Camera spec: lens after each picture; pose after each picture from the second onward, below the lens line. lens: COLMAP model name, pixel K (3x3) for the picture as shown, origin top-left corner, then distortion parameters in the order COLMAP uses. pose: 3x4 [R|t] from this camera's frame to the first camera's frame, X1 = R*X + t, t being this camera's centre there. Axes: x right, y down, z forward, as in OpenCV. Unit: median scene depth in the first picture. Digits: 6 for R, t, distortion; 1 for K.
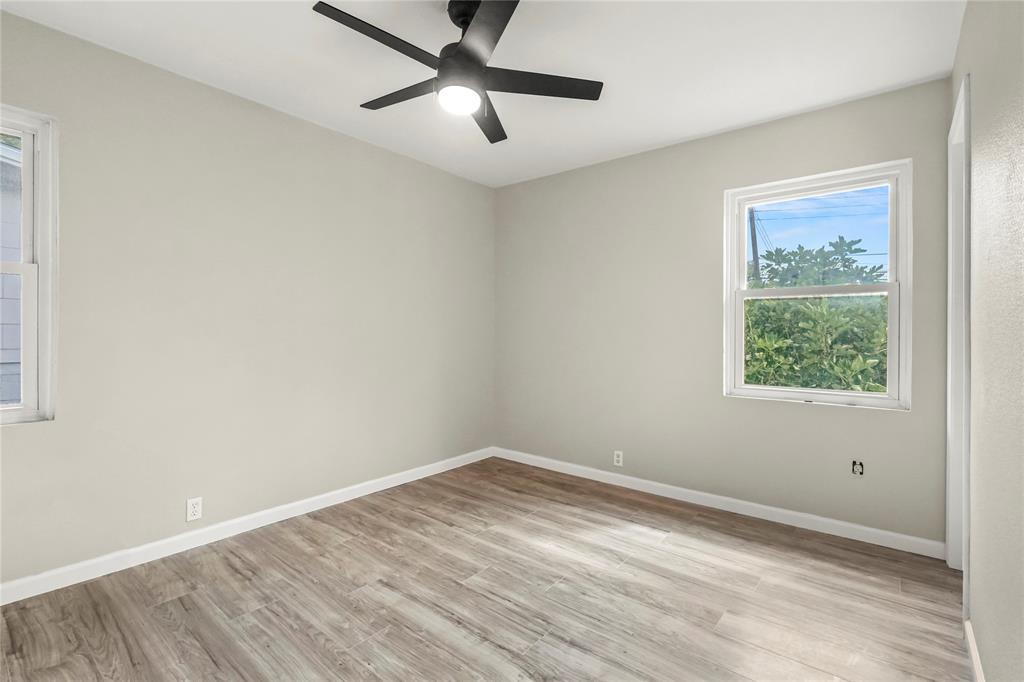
lens RADIAL K [[468.7, 0, 510.8], [0, 468.7, 336.1], [0, 0, 1]] dist [-0.006073, 0.001591]
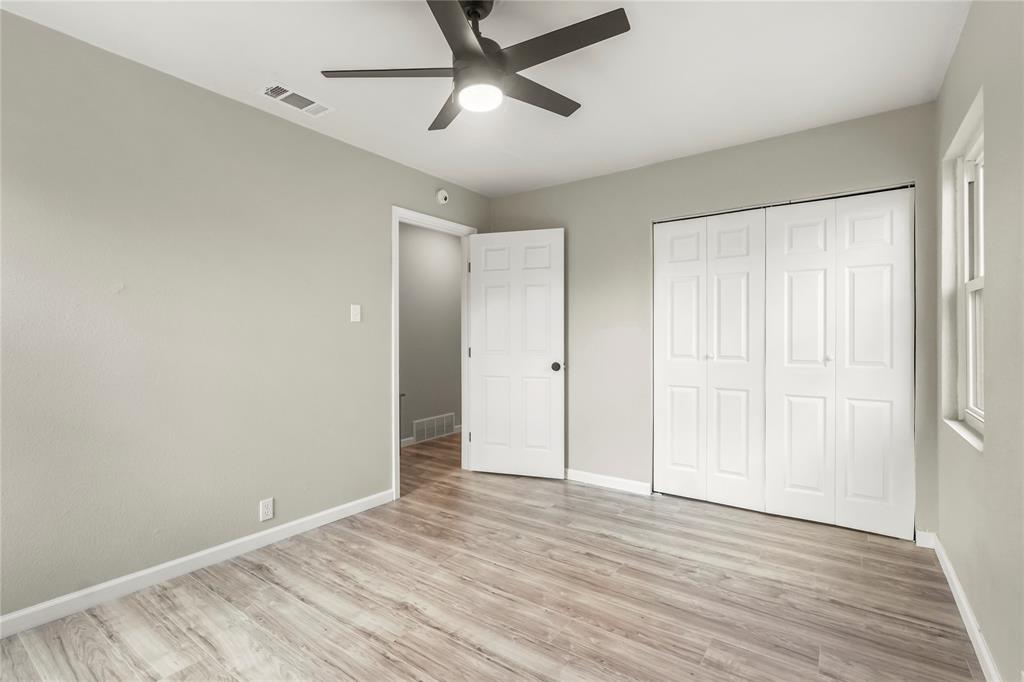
lens RADIAL K [[468.7, 0, 511.9], [0, 468.7, 337.4], [0, 0, 1]] dist [-0.006073, 0.001591]
pose [[-0.997886, -0.004925, -0.064806, -0.115011], [-0.005655, 0.999922, 0.011099, -0.032380], [0.064746, 0.011442, -0.997836, 2.003604]]
